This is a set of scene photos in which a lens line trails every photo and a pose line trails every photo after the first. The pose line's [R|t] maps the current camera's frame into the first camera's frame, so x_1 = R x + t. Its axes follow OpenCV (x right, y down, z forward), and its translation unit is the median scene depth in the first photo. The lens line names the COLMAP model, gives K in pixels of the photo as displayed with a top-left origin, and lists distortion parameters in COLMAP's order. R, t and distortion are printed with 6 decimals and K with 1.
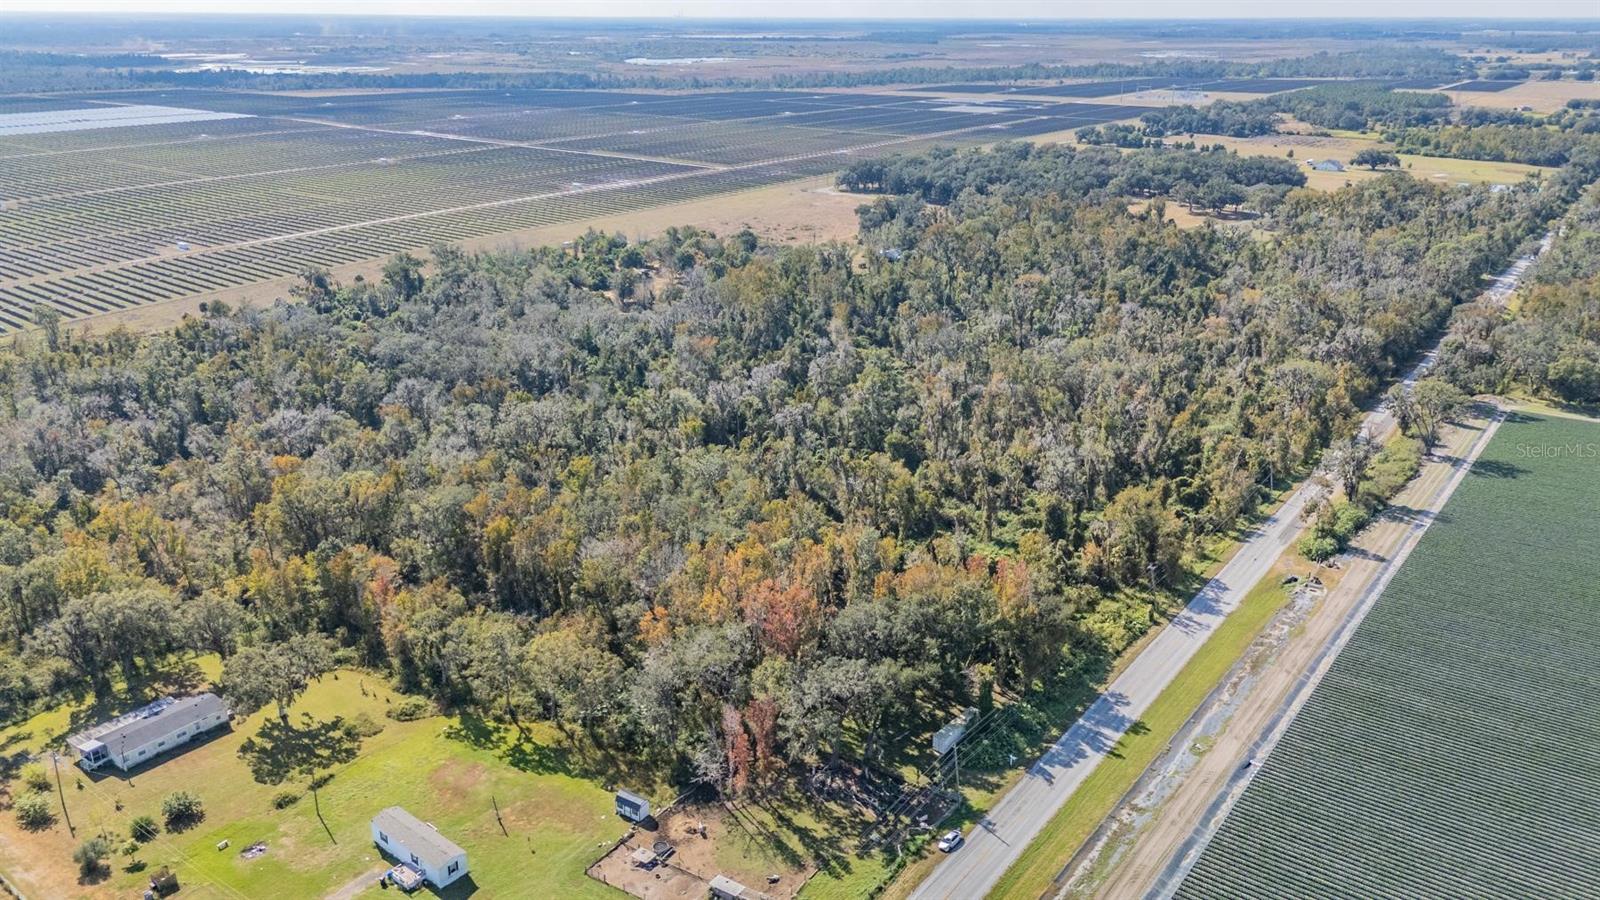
lens RADIAL K [[1178.3, 0, 800.0], [0, 1178.3, 450.0], [0, 0, 1]] dist [0.064018, -0.053733]
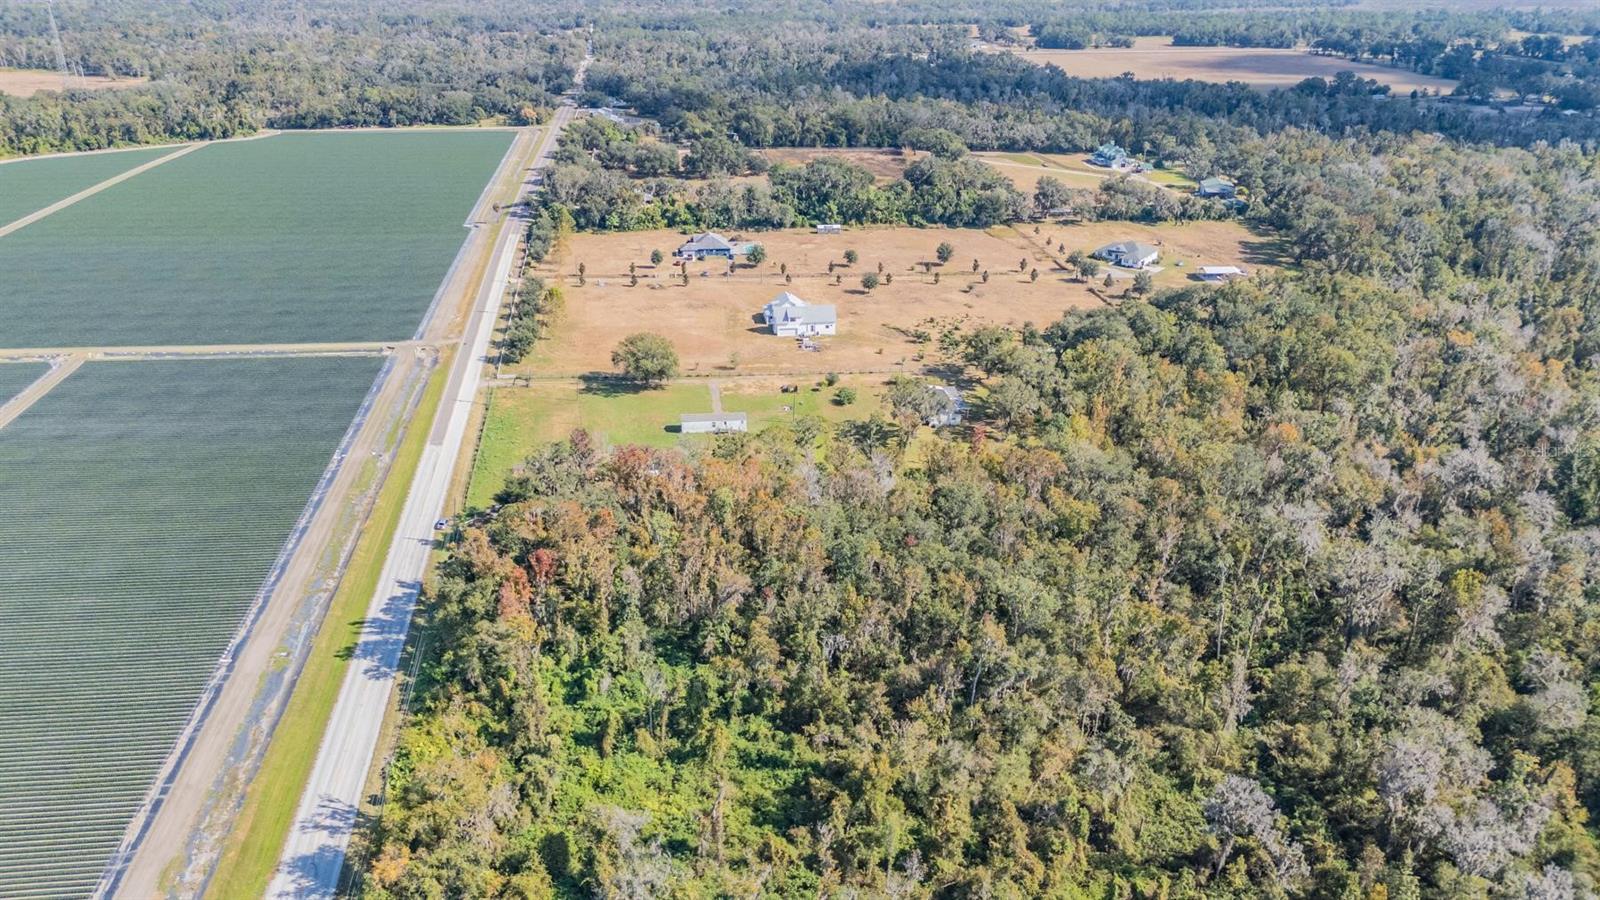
lens RADIAL K [[1178.3, 0, 800.0], [0, 1178.3, 450.0], [0, 0, 1]] dist [0.064018, -0.053733]
pose [[-0.706372, 0.274718, -0.652357, 0.603324], [-0.256732, 0.759426, 0.597796, -0.584102], [0.659642, 0.589747, -0.465908, 1.565502]]
